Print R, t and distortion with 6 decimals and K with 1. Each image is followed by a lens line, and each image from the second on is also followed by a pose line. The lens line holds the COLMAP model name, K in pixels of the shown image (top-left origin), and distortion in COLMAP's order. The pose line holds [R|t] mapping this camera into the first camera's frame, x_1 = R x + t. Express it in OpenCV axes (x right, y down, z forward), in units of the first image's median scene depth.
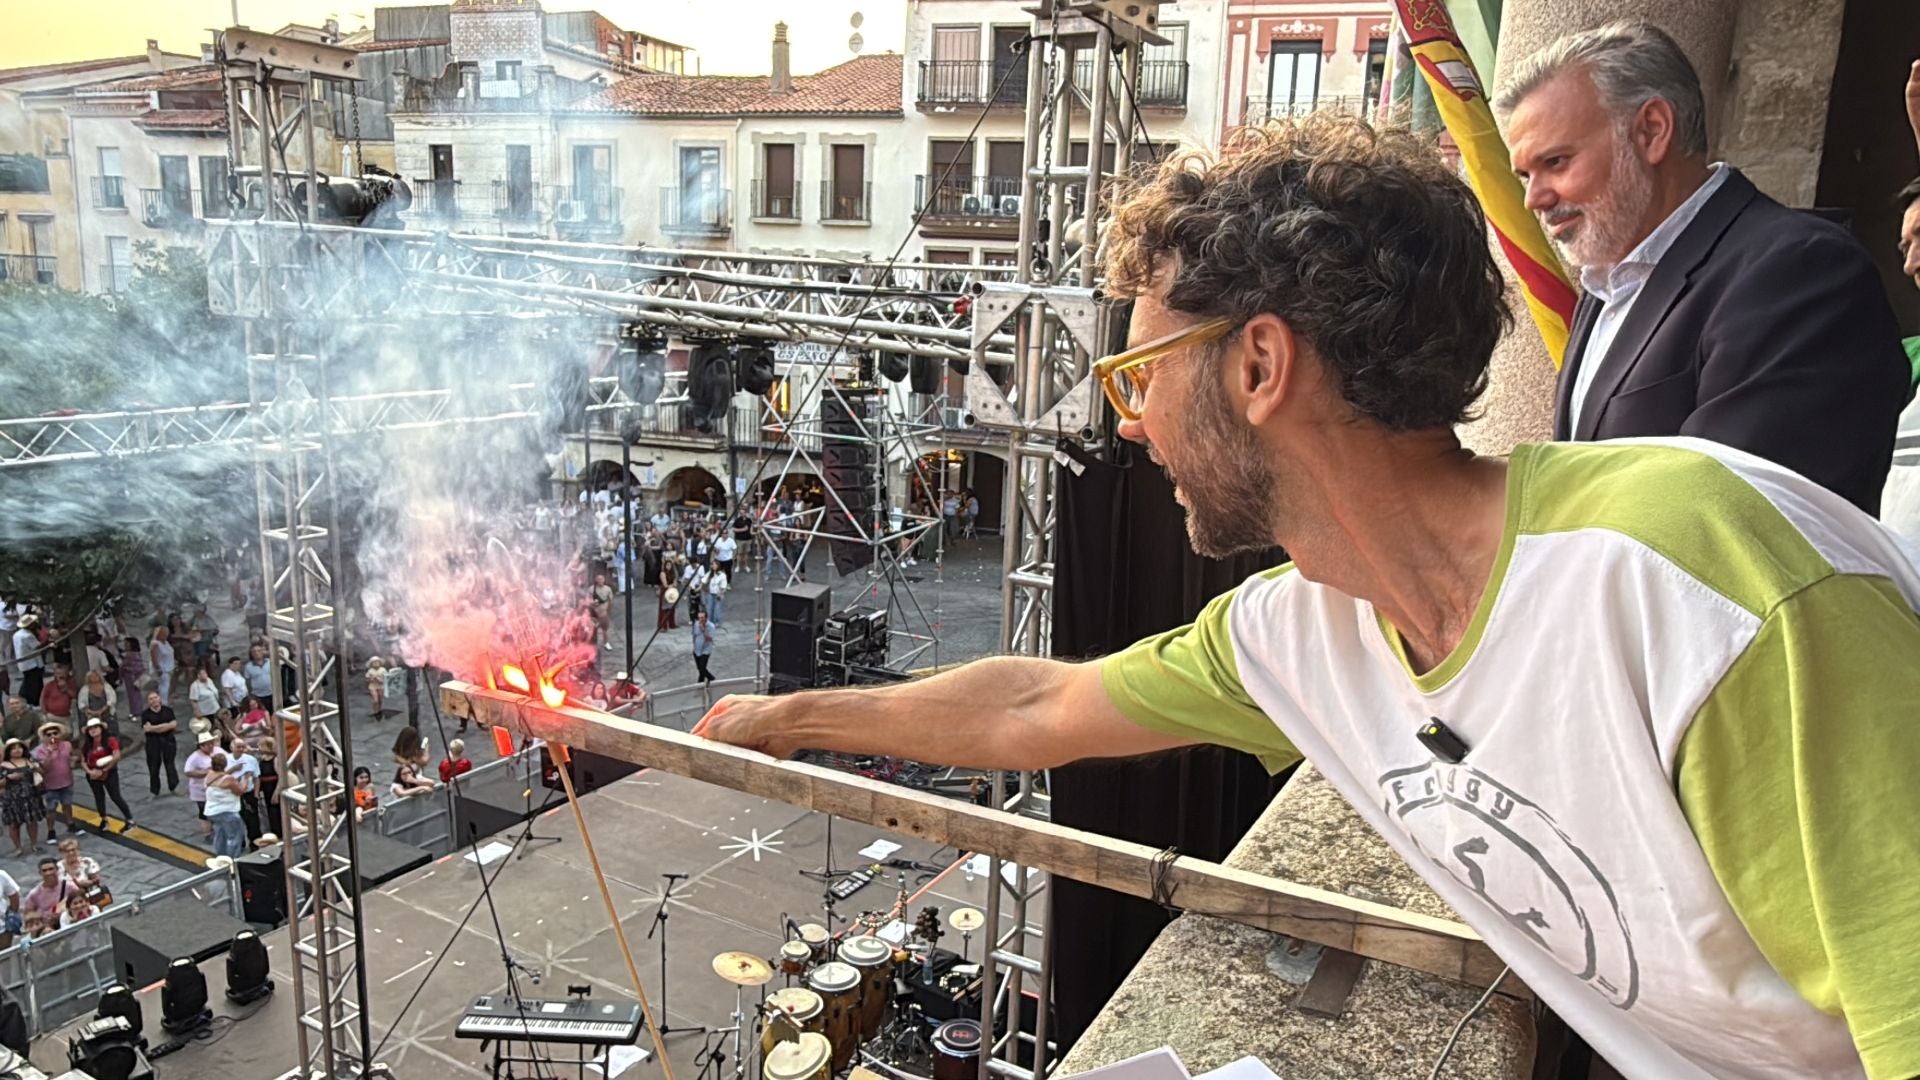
lens RADIAL K [[1263.6, 0, 960.0], [0, 1263.6, 540.0], [0, 0, 1]] dist [-0.004307, 0.001811]
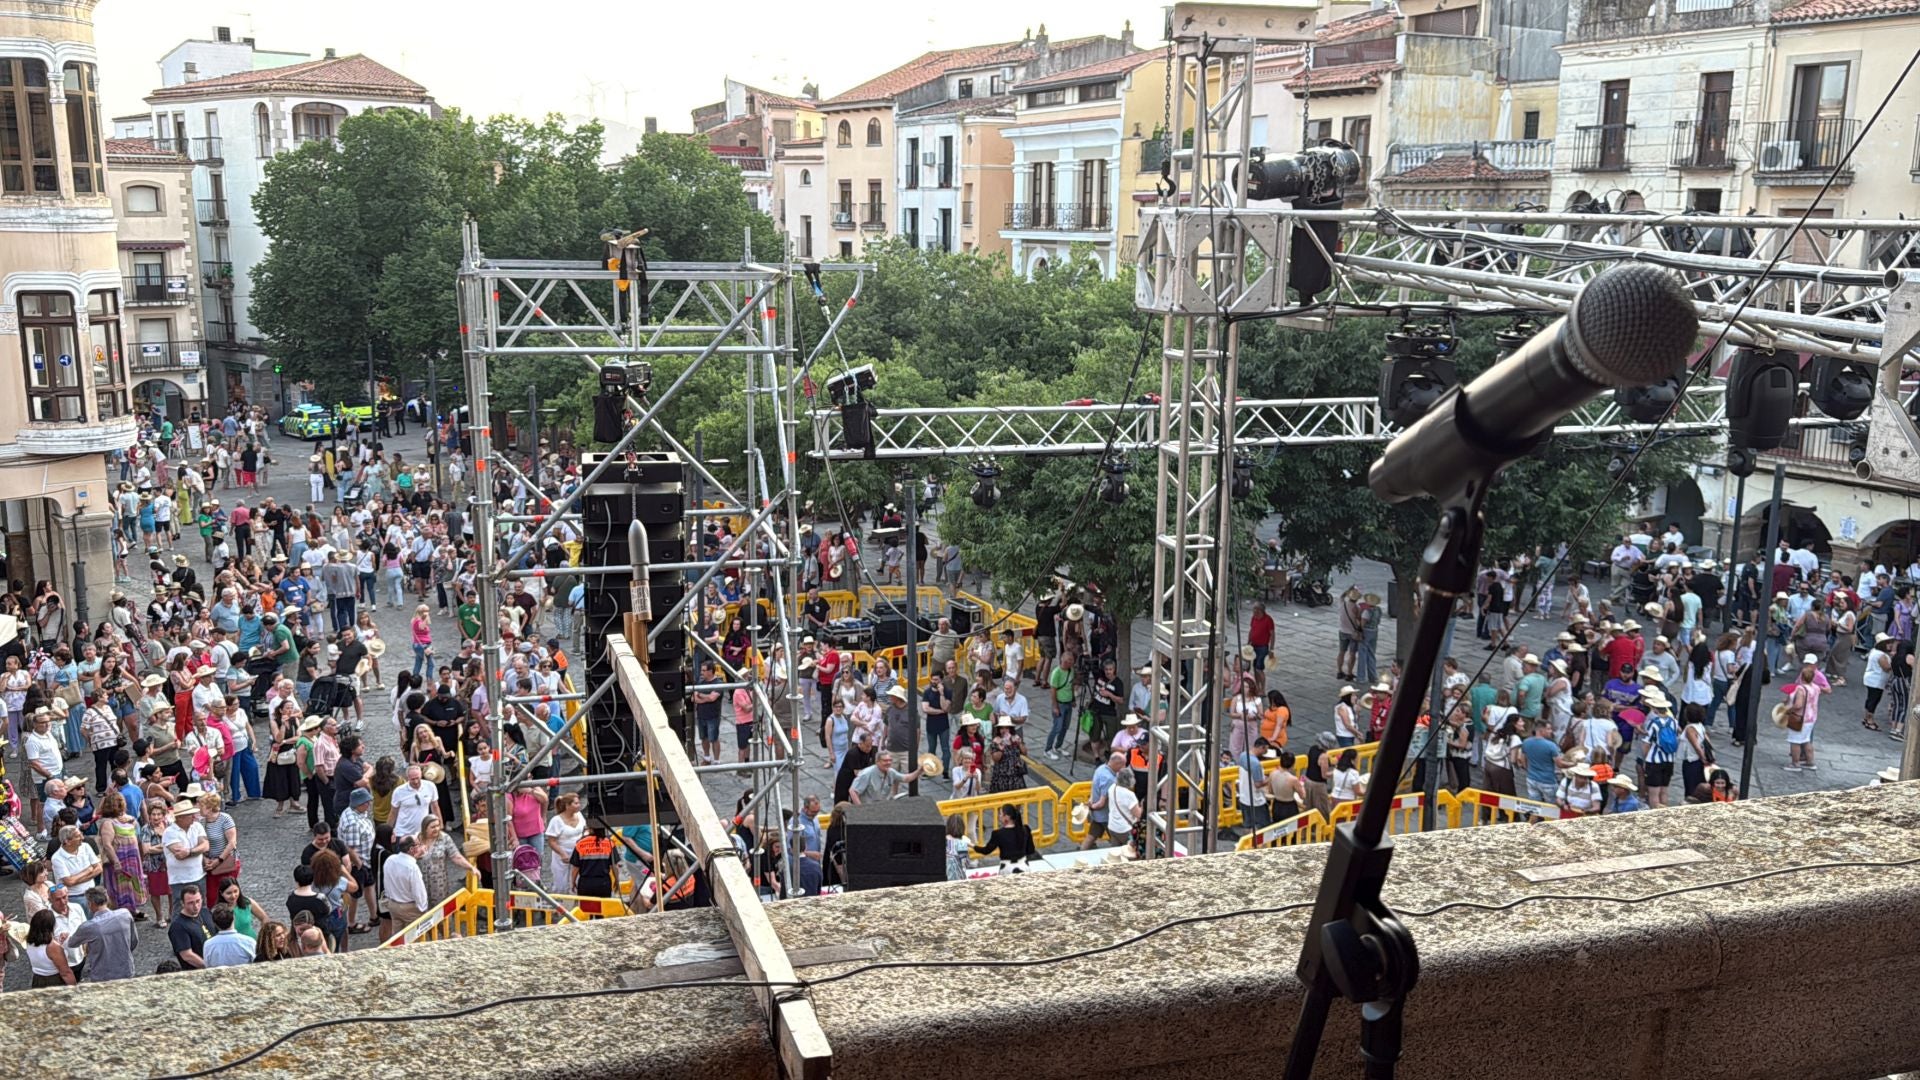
lens RADIAL K [[1643.9, 0, 960.5], [0, 1643.9, 634.7], [0, 0, 1]] dist [0.000240, -0.077196]
pose [[0.702253, 0.140391, -0.697947, 0.167741], [-0.120400, 0.989662, 0.077927, -0.009520], [0.701672, 0.029308, 0.711897, 0.015695]]
